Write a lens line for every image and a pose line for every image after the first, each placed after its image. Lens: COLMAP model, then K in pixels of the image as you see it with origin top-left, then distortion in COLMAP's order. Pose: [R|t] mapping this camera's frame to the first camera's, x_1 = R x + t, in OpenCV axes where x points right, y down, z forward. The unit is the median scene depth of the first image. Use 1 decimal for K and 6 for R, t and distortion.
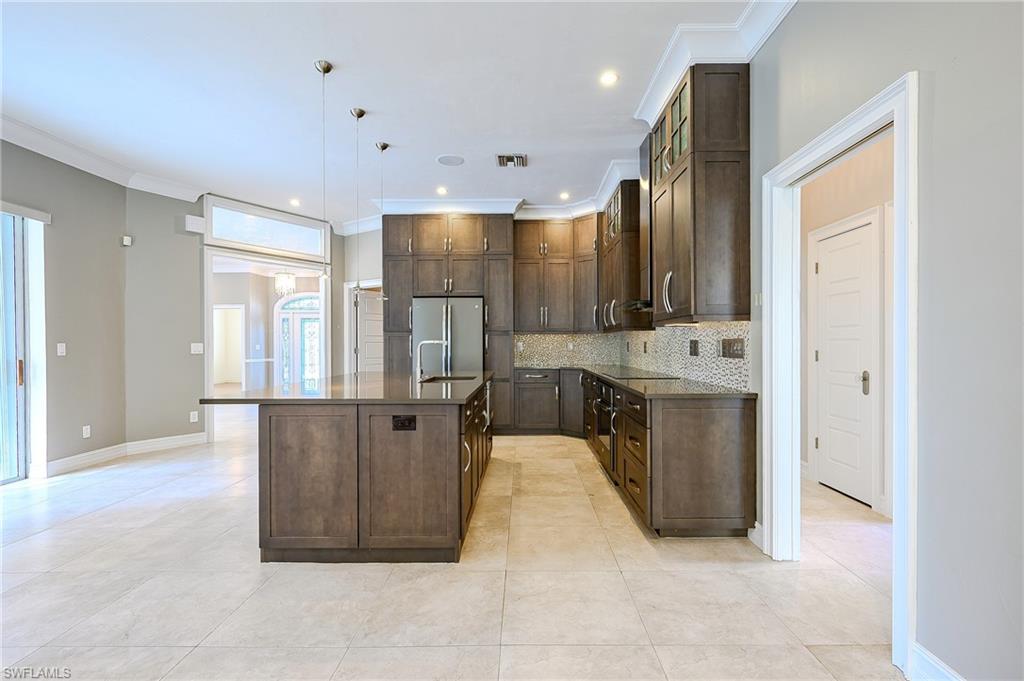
lens RADIAL K [[463.0, 0, 525.5], [0, 463.0, 346.5], [0, 0, 1]] dist [0.000312, 0.000171]
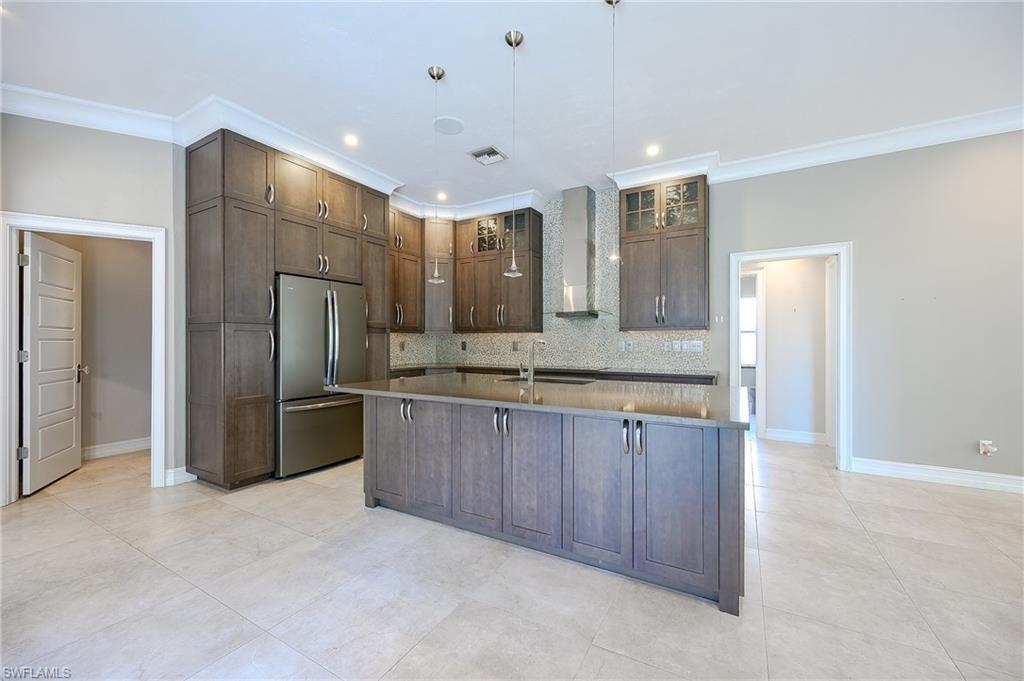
lens RADIAL K [[402.4, 0, 512.8], [0, 402.4, 342.7], [0, 0, 1]] dist [-0.000626, -0.000084]
pose [[0.501709, 0.004092, 0.865027, -0.630212], [0.002335, 0.999979, -0.006084, -0.000904], [-0.865033, 0.005072, 0.501689, 0.454164]]
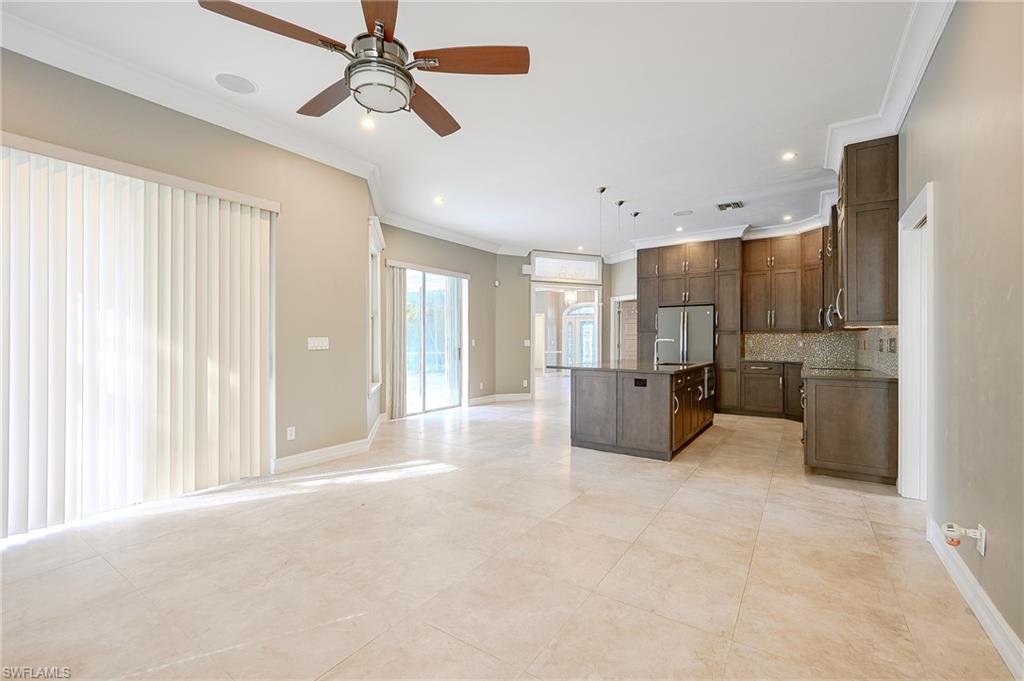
lens RADIAL K [[437.6, 0, 510.3], [0, 437.6, 338.7], [0, 0, 1]] dist [-0.000217, -0.000176]
pose [[0.825608, 0.002413, -0.564239, 0.139968], [-0.008385, 0.999933, -0.007994, 0.002026], [0.564182, 0.011331, 0.825573, -0.354125]]
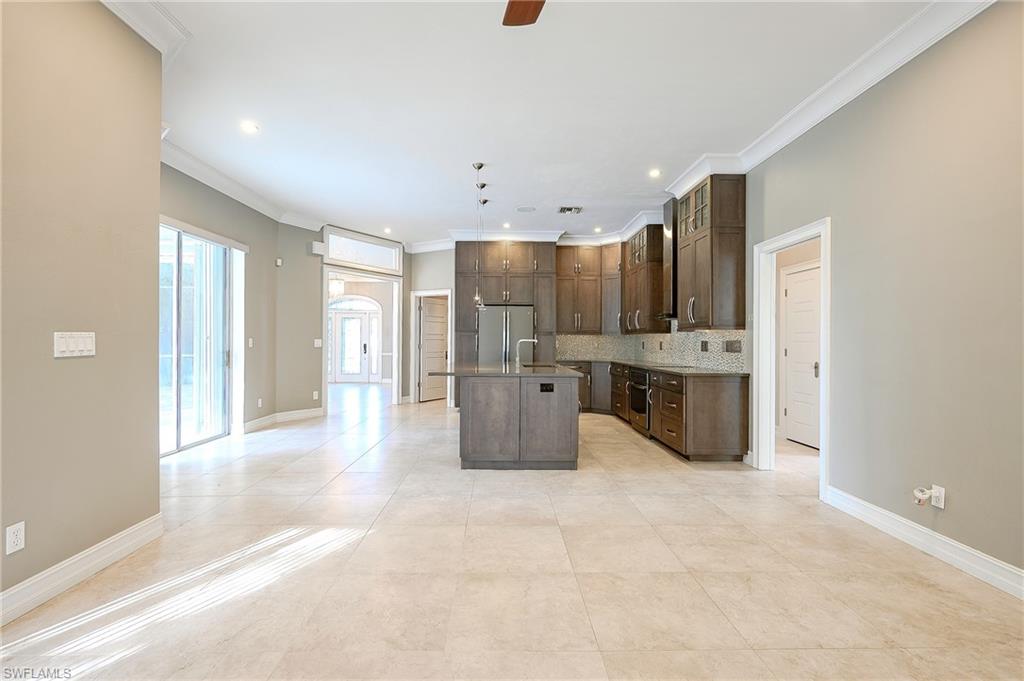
lens RADIAL K [[464.1, 0, 512.0], [0, 464.1, 340.5], [0, 0, 1]] dist [0.001421, 0.000191]
pose [[0.999675, 0.010445, 0.023251, -0.197637], [-0.010240, 0.999908, -0.008923, 0.003041], [-0.023342, 0.008682, 0.999690, -0.326484]]
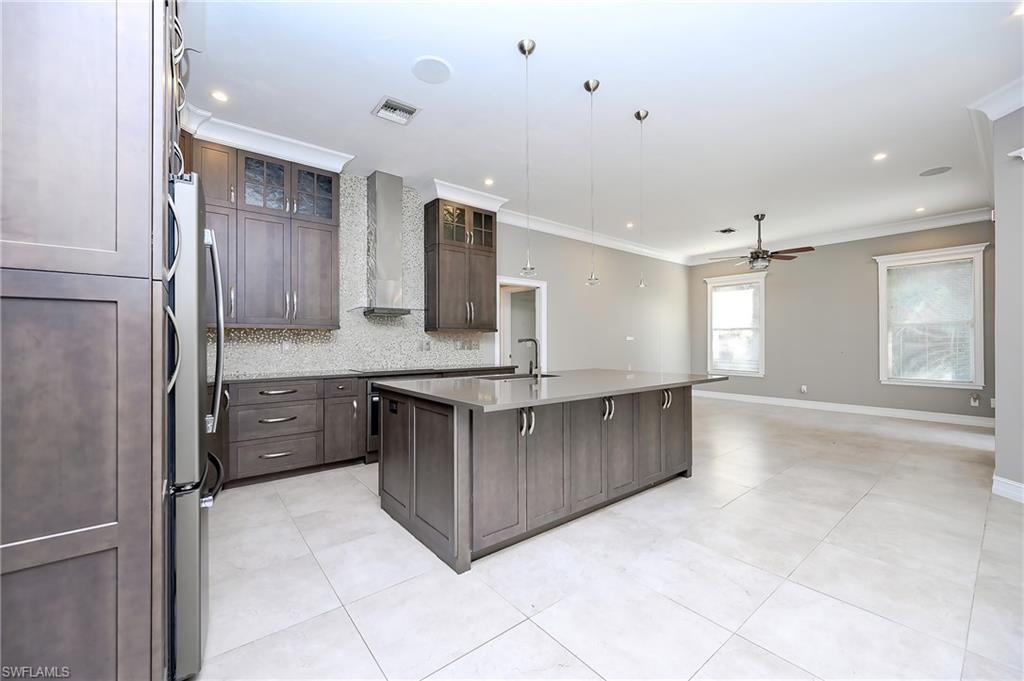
lens RADIAL K [[402.4, 0, 512.8], [0, 402.4, 342.7], [0, 0, 1]] dist [-0.000626, -0.000084]
pose [[-0.623022, -0.001466, 0.782203, -0.594024], [0.006612, 0.999953, 0.007140, -0.008499], [-0.782177, 0.009620, -0.622983, 1.093986]]
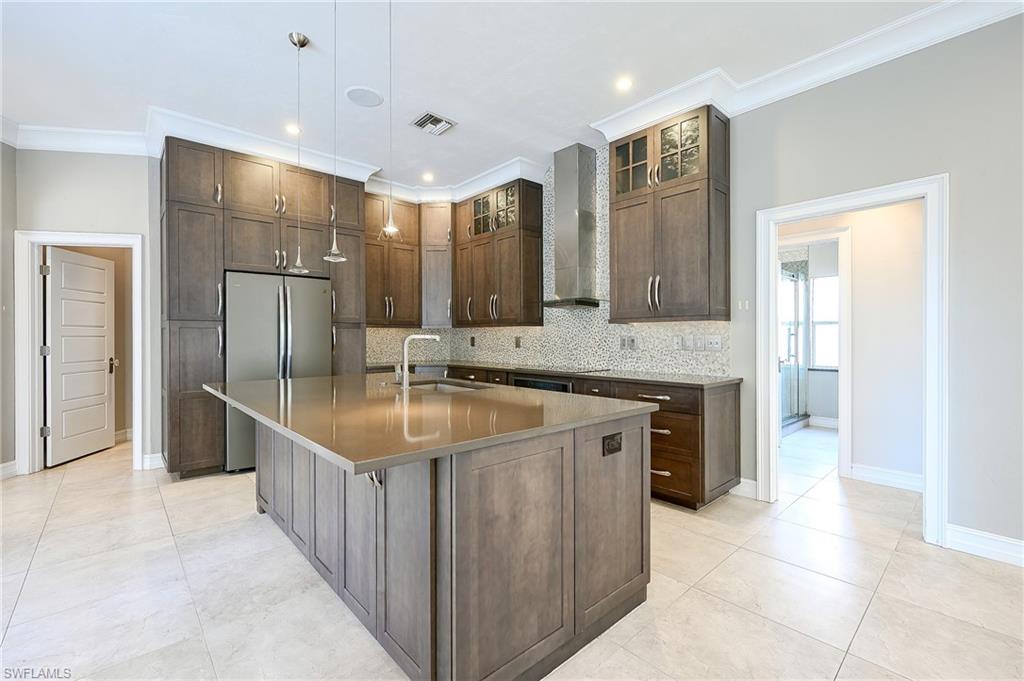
lens RADIAL K [[437.6, 0, 510.3], [0, 437.6, 338.7], [0, 0, 1]] dist [-0.000217, -0.000176]
pose [[0.743878, -0.000239, 0.668316, -0.396321], [0.002864, 0.999992, -0.002831, -0.002924], [-0.668309, 0.004020, 0.743873, 0.263298]]
